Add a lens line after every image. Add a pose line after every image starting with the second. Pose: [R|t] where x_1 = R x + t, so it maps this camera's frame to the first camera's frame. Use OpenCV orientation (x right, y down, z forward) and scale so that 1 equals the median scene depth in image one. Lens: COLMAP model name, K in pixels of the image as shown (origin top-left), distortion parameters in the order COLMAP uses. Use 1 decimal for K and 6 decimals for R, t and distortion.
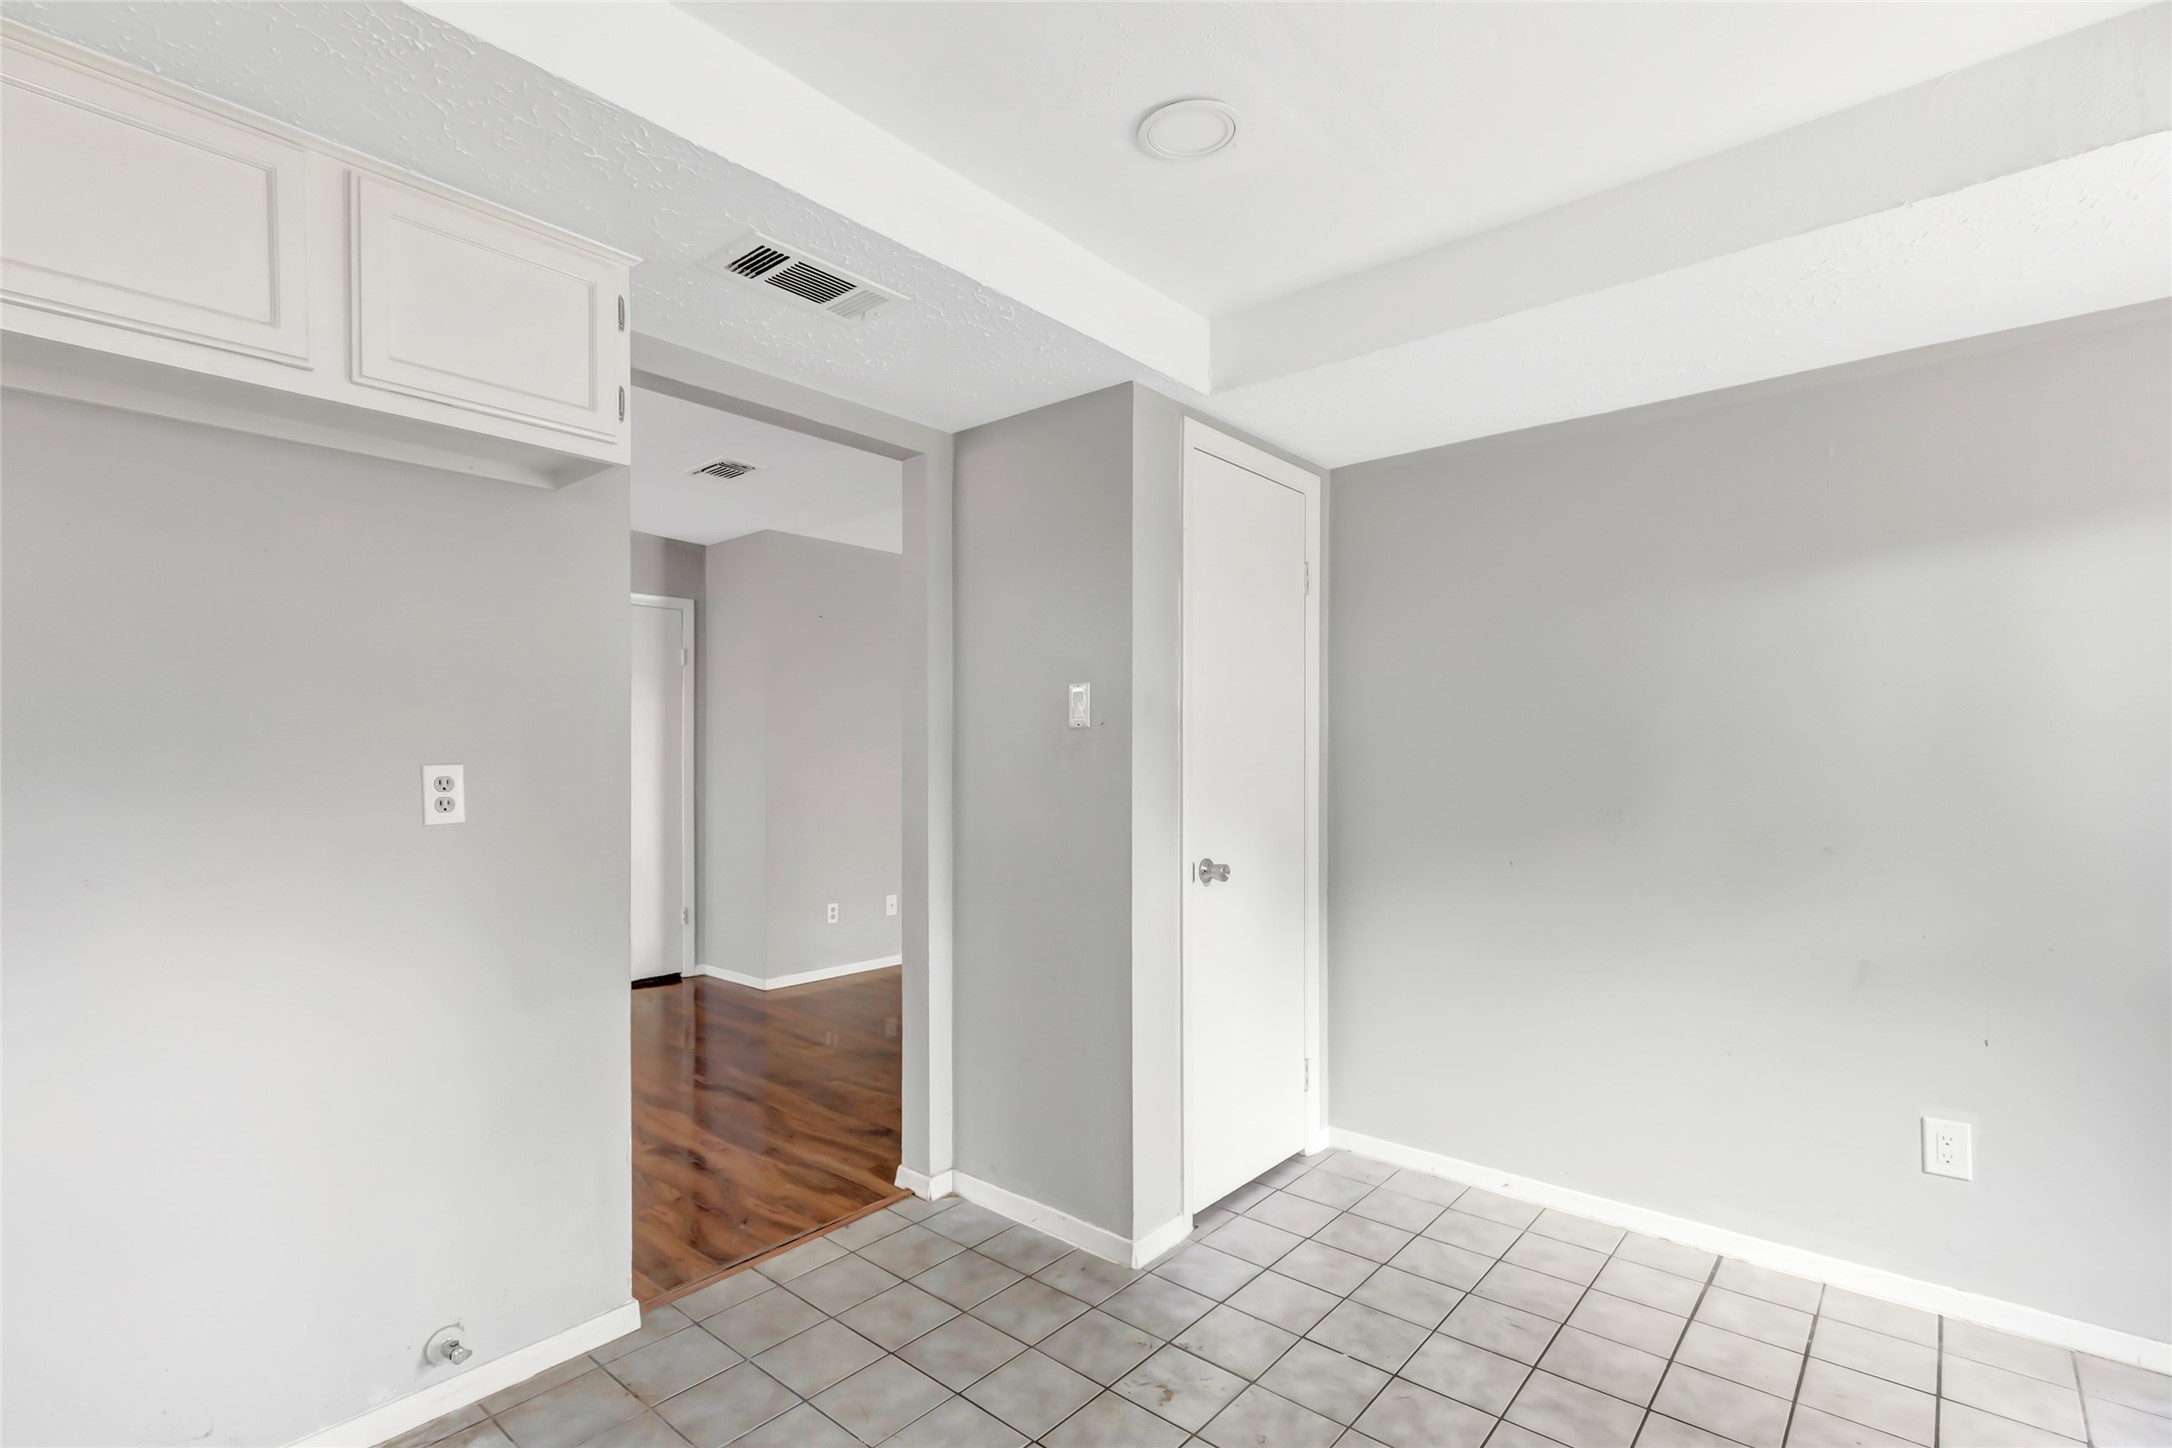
lens RADIAL K [[1024.3, 0, 1056.4], [0, 1024.3, 762.4], [0, 0, 1]] dist [-0.001149, -0.000328]
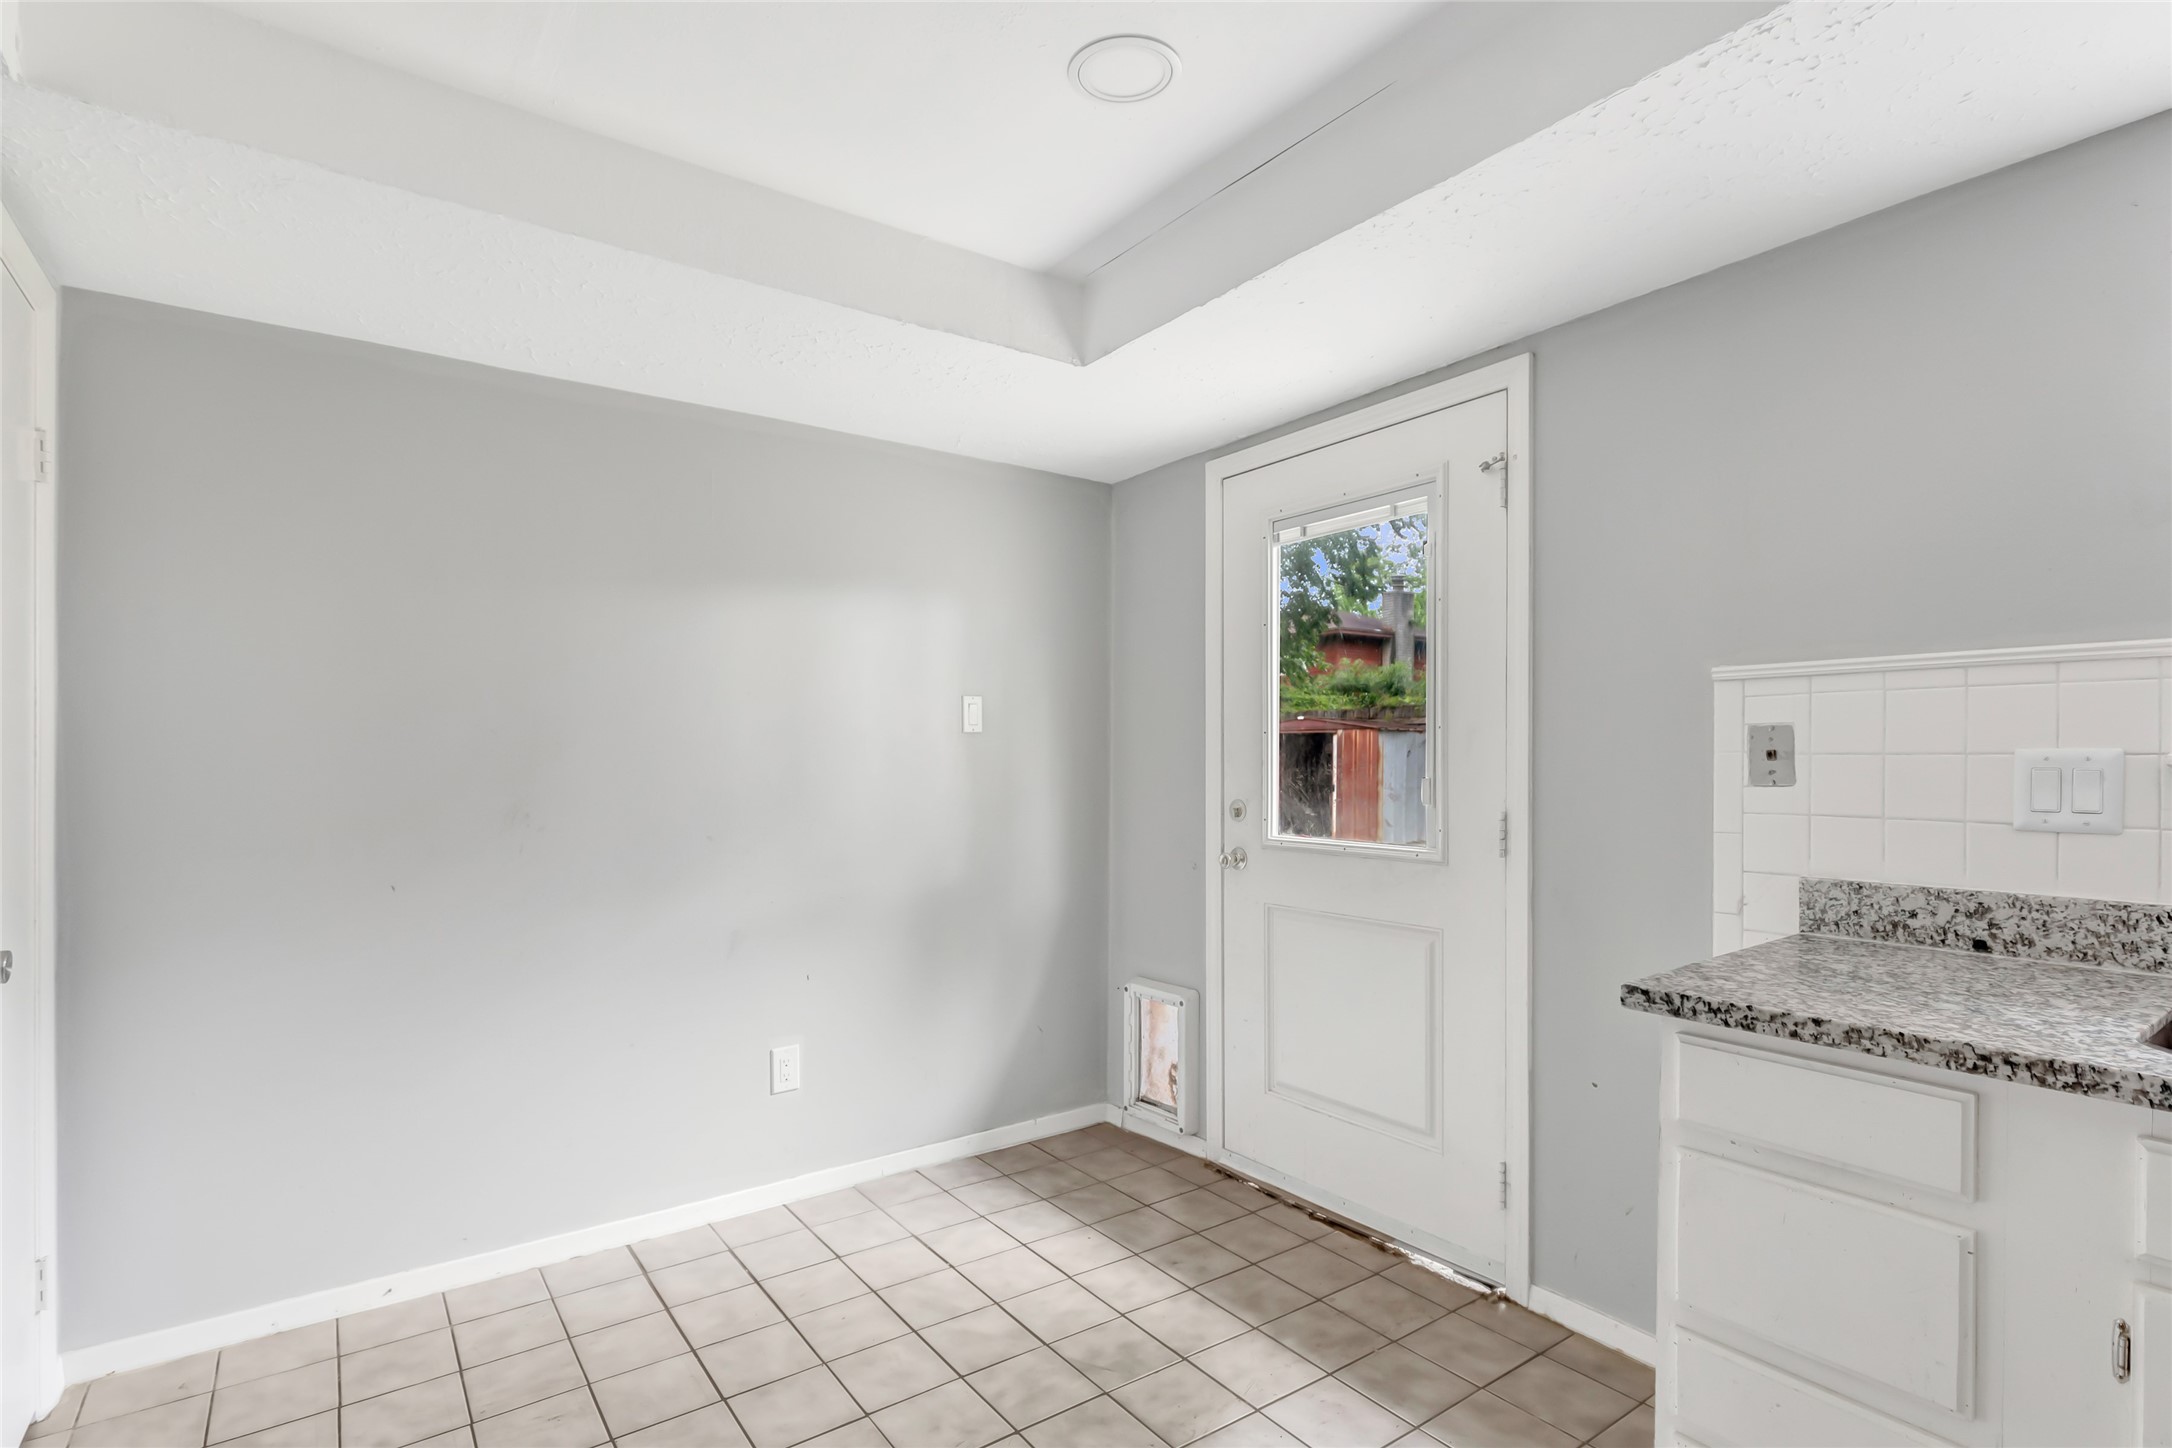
lens RADIAL K [[1058.5, 0, 1086.1], [0, 1058.5, 769.0], [0, 0, 1]] dist [0.000987, 0.001005]
pose [[0.224289, -0.012287, 0.974445, -0.272153], [0.010271, 0.999895, 0.010244, 0.002191], [-0.974469, 0.007711, 0.224391, 0.318812]]
